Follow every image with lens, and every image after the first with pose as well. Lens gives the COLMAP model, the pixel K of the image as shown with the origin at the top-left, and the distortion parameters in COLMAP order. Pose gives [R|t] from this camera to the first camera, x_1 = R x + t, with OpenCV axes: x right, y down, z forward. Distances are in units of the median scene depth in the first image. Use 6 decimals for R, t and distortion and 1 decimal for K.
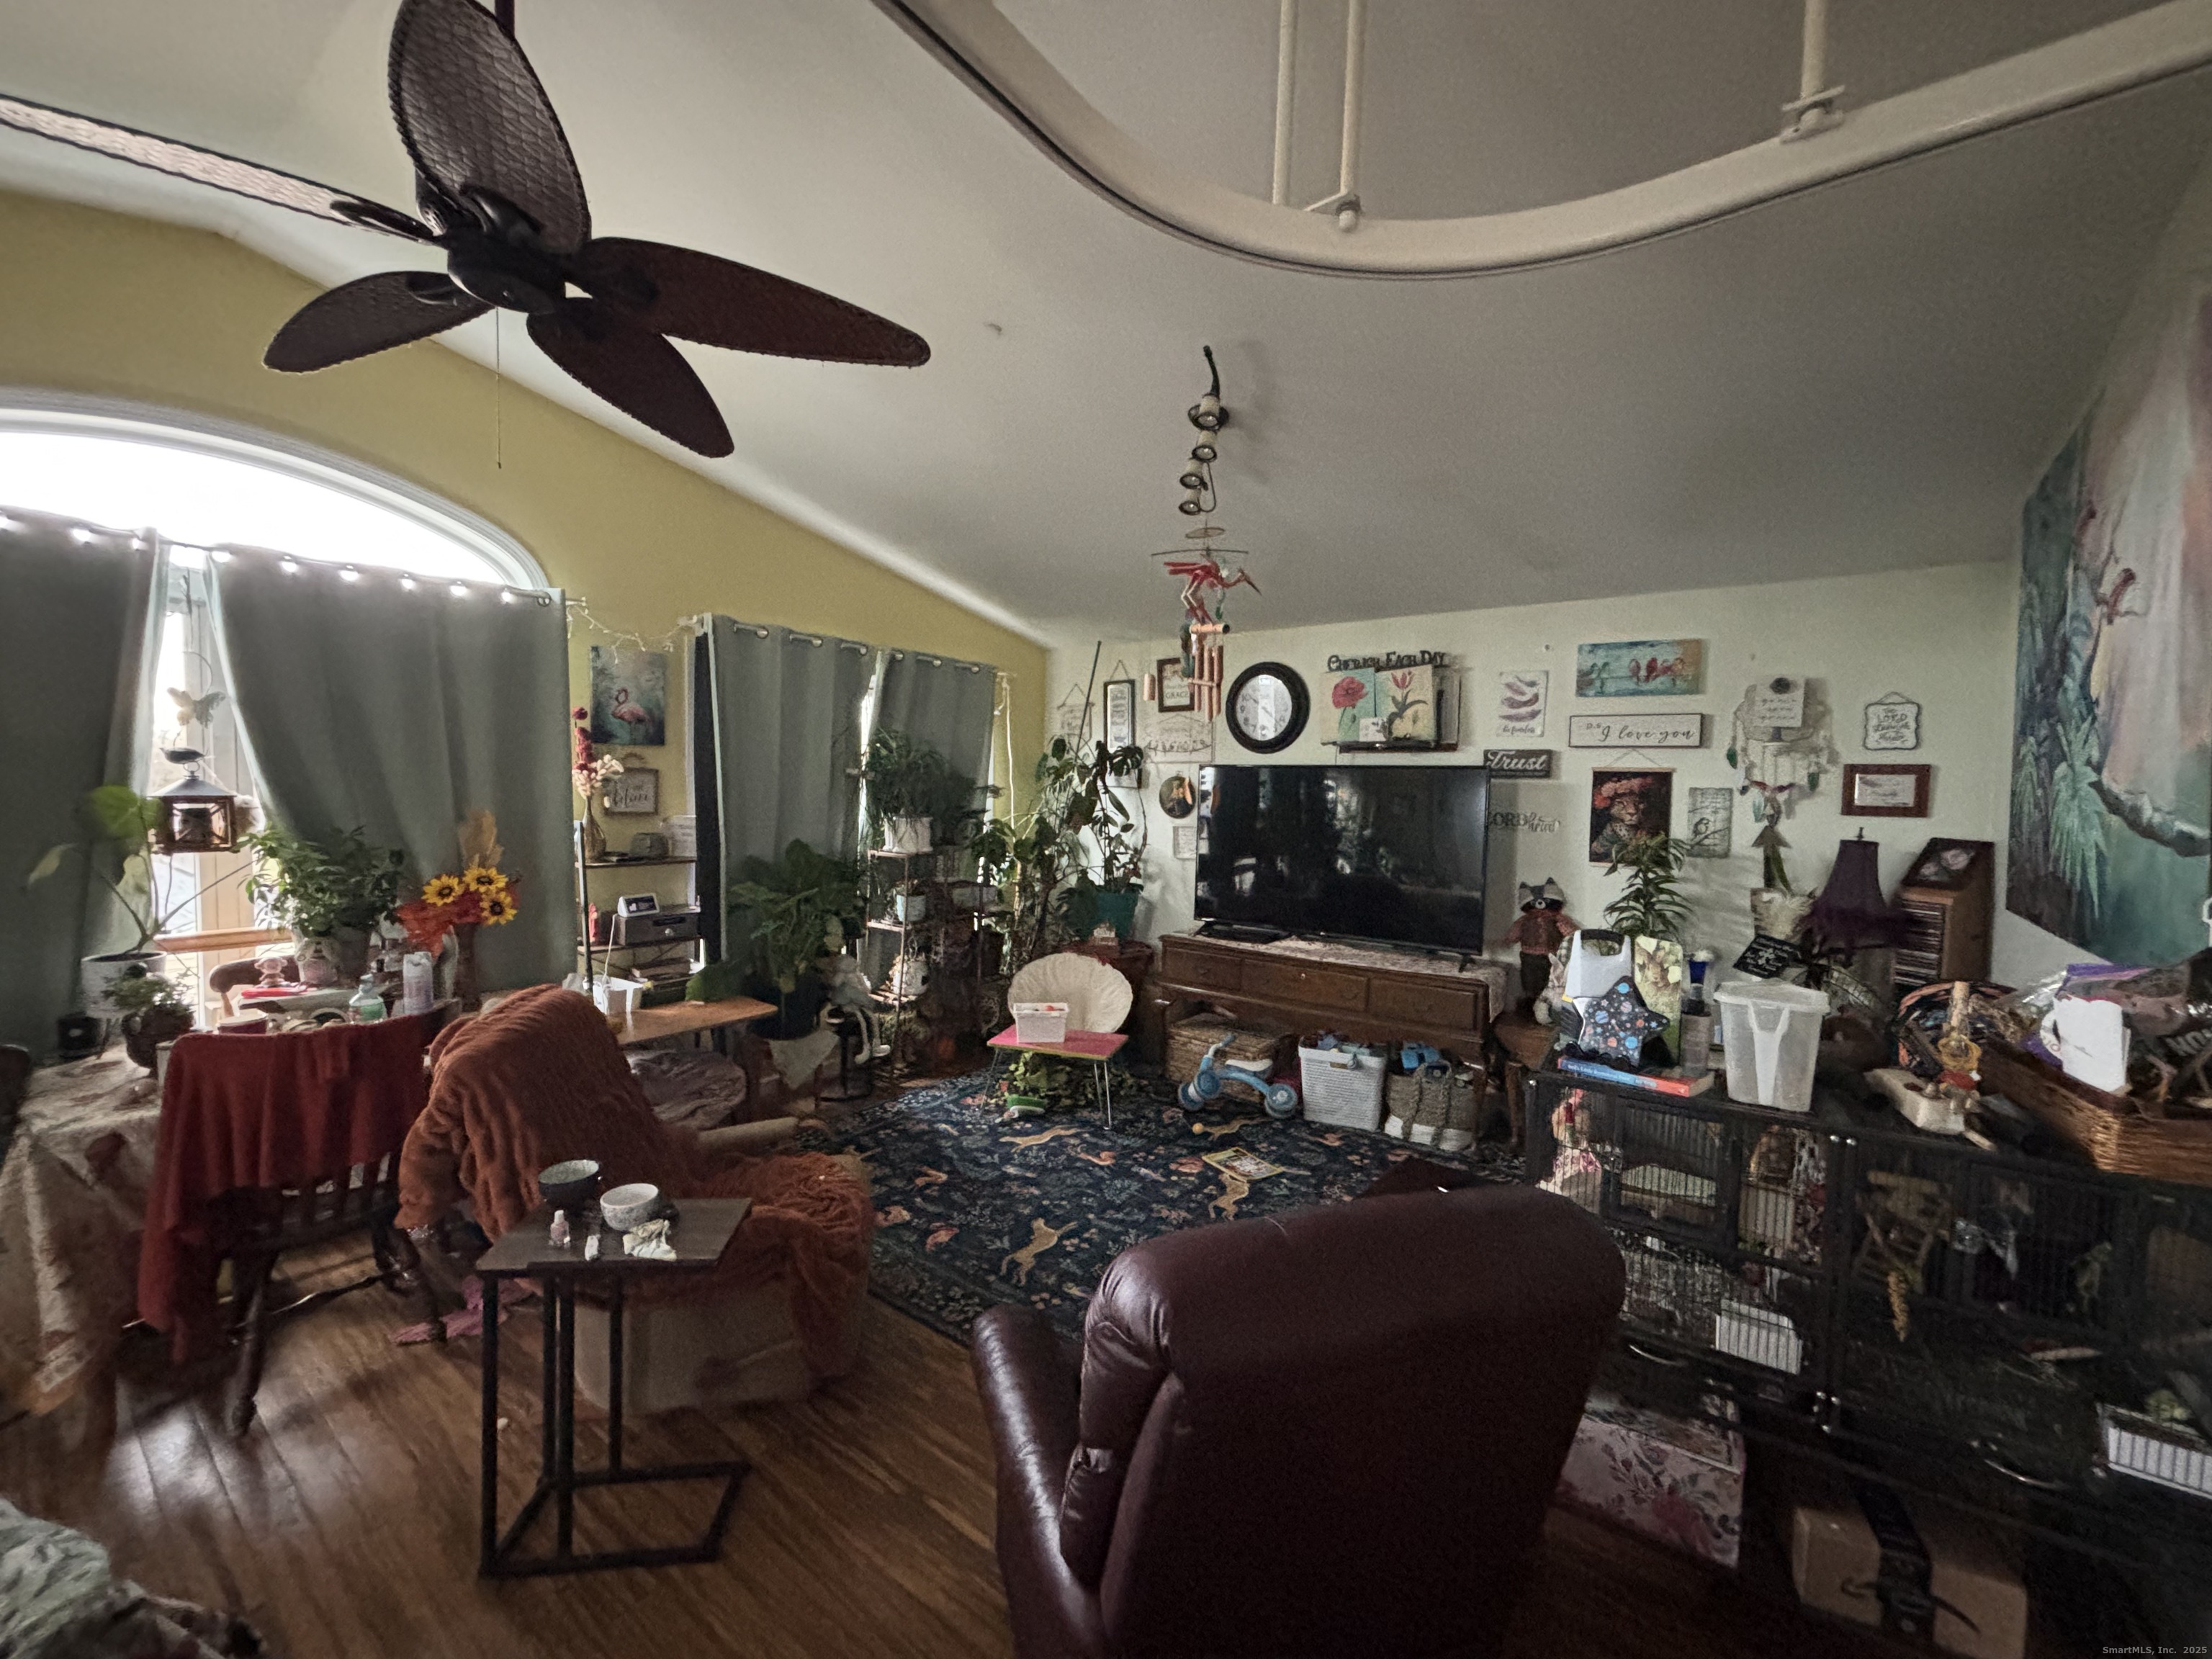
lens RADIAL K [[888.6, 0, 1105.0], [0, 888.6, 826.1], [0, 0, 1]] dist [0.000707, -0.001000]
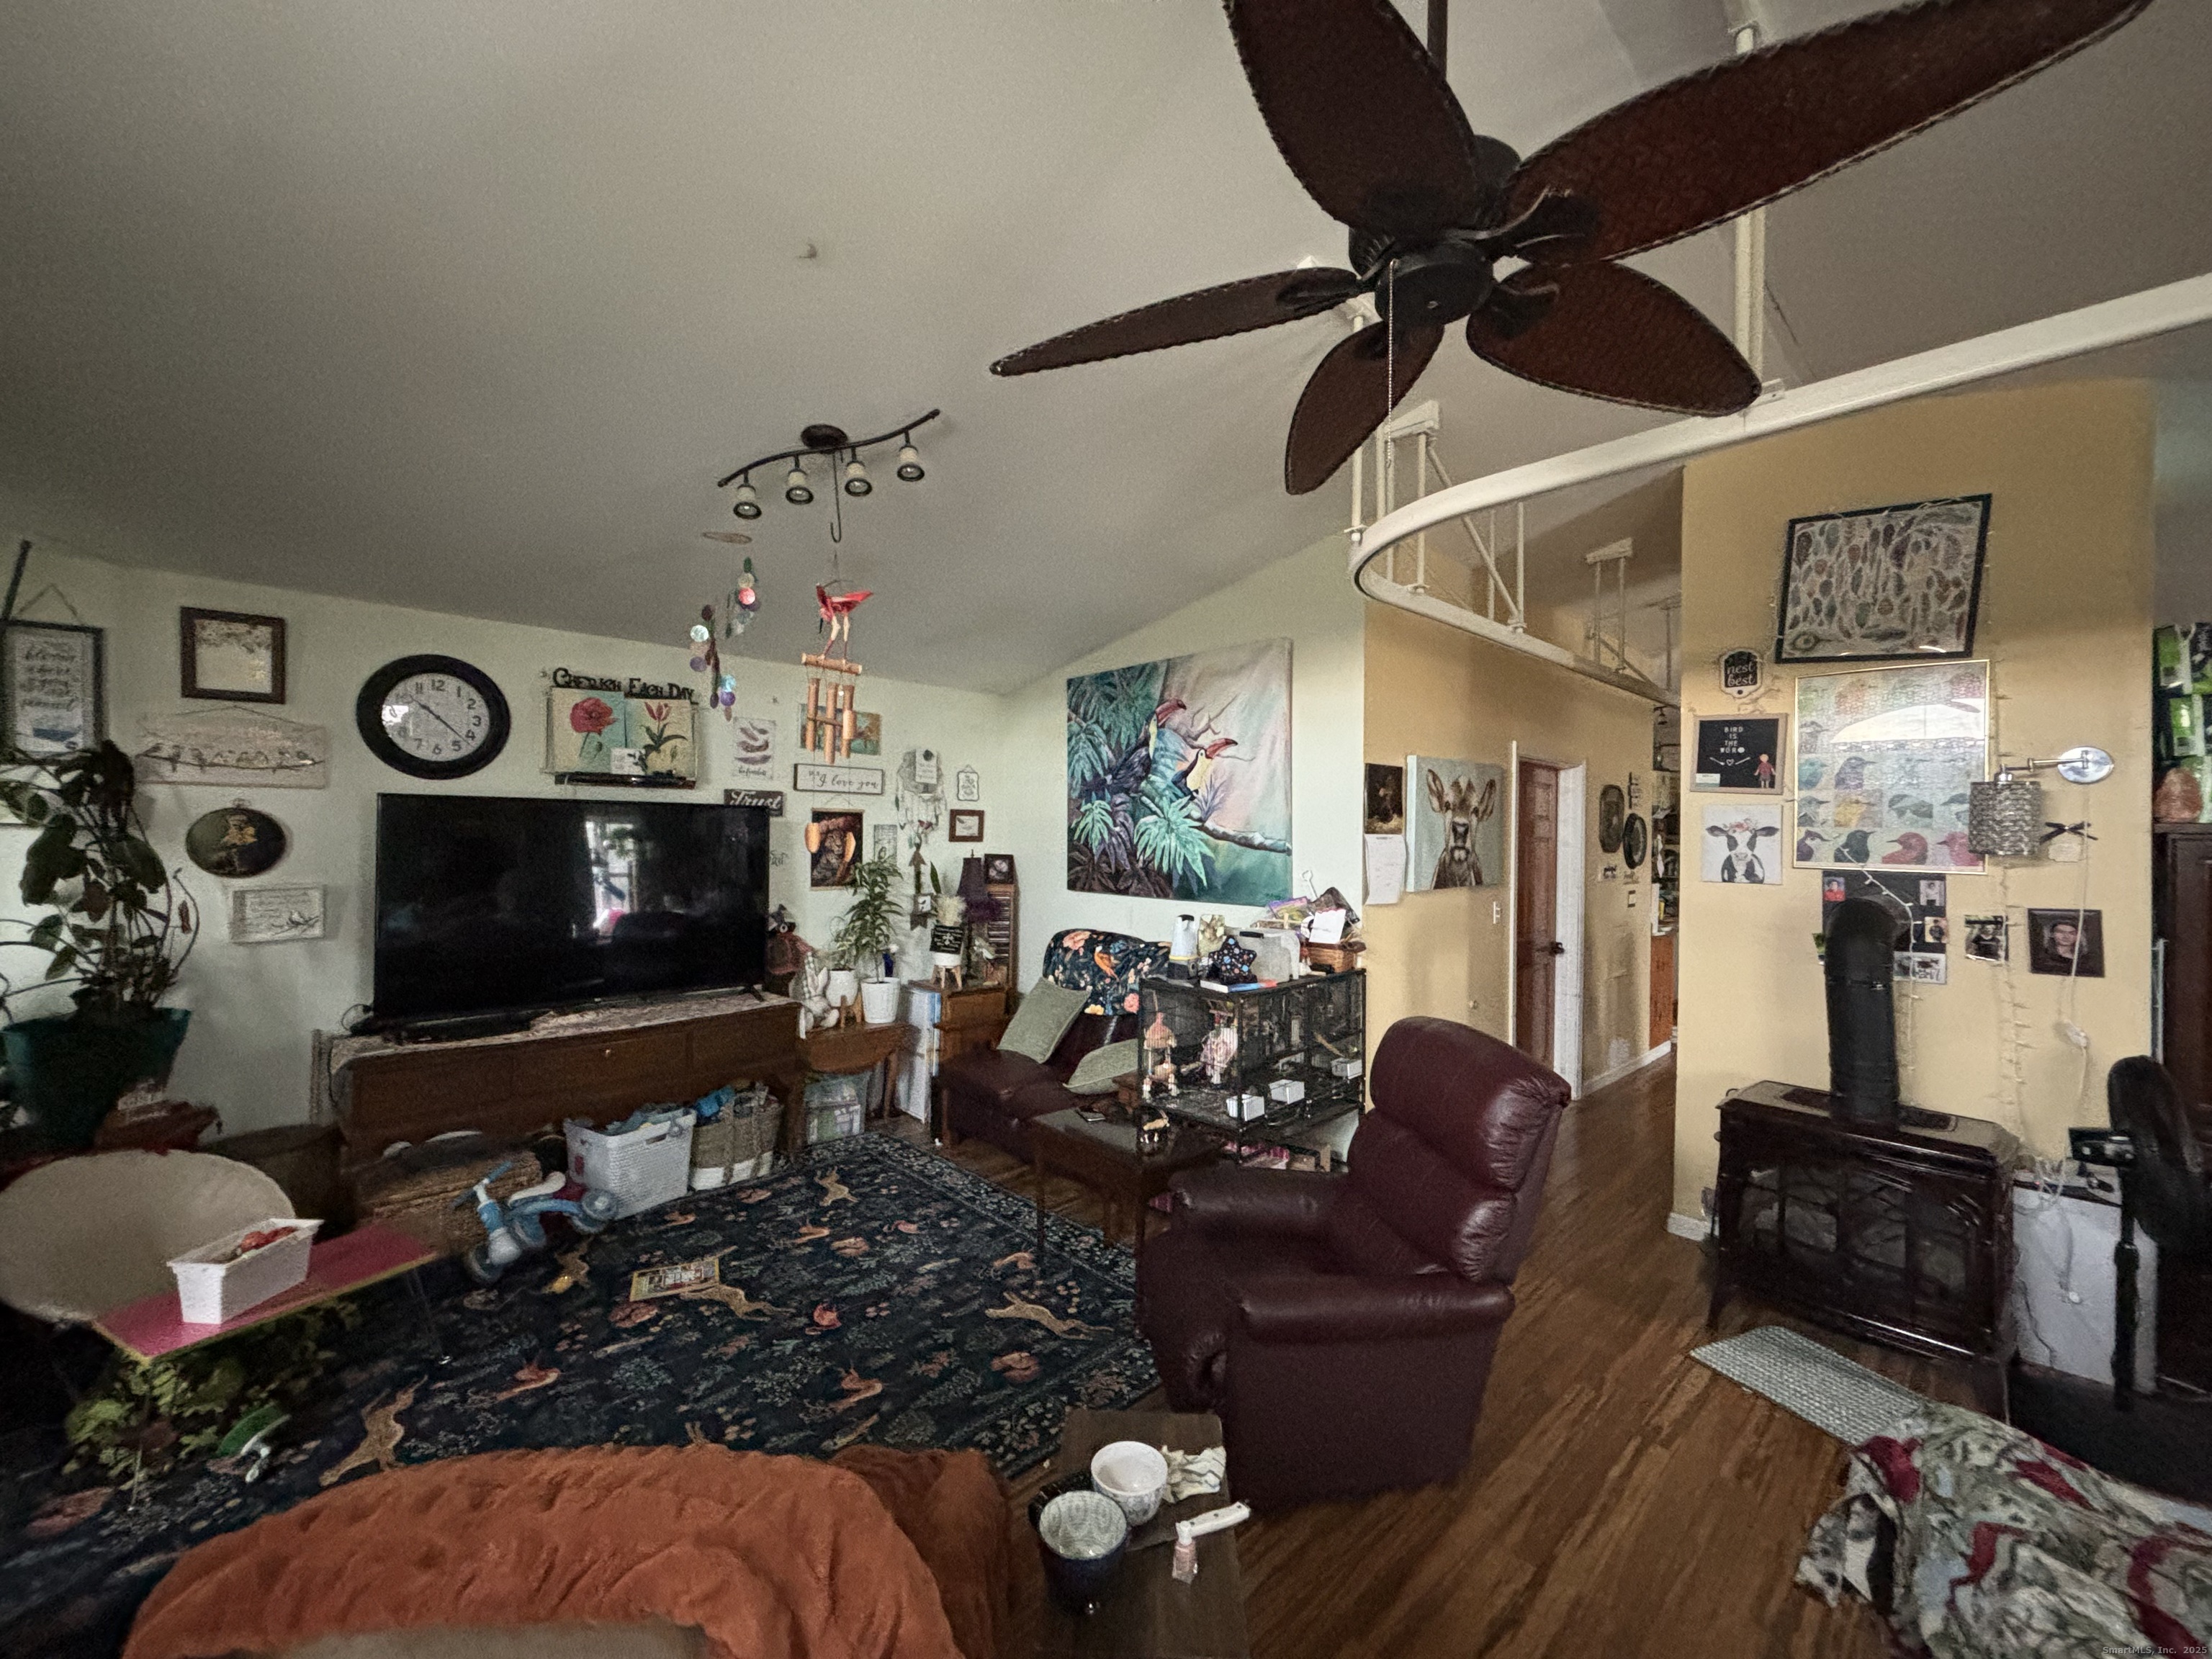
lens RADIAL K [[888.6, 0, 1104.2], [0, 888.6, 834.1], [0, 0, 1]] dist [0.000707, -0.001000]
pose [[0.155514, -0.021134, 0.987608, -0.550629], [0.035862, 0.999233, 0.015736, -0.034492], [-0.987183, 0.032970, 0.156153, 0.414955]]
